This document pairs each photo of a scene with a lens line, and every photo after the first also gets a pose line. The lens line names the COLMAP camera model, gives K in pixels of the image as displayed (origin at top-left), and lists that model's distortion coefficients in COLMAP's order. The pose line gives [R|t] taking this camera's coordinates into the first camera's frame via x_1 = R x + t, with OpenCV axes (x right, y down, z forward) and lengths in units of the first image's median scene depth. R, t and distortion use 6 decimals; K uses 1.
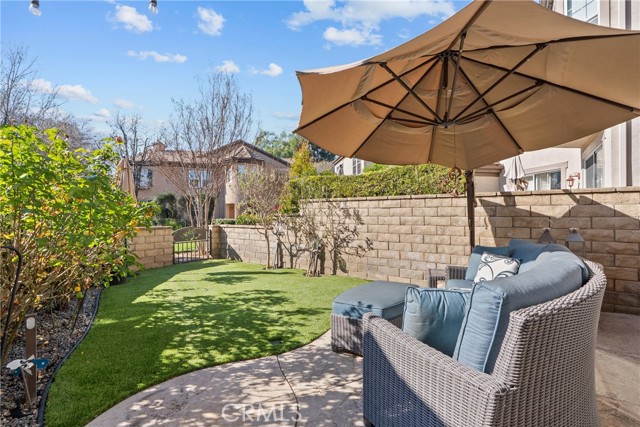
lens RADIAL K [[289.9, 0, 322.5], [0, 289.9, 211.8], [0, 0, 1]] dist [-0.000177, 0.000753]
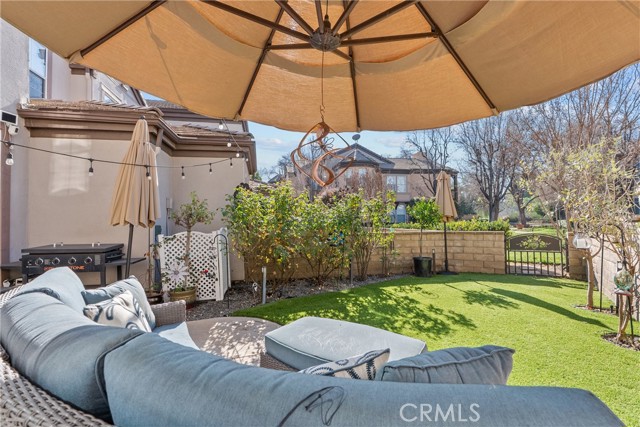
lens RADIAL K [[289.9, 0, 322.5], [0, 289.9, 211.8], [0, 0, 1]] dist [-0.000177, 0.000753]
pose [[0.034839, -0.031757, -0.998888, 0.667848], [0.026233, 0.999180, -0.030852, 0.001916], [0.999049, -0.025129, 0.035643, 0.709340]]
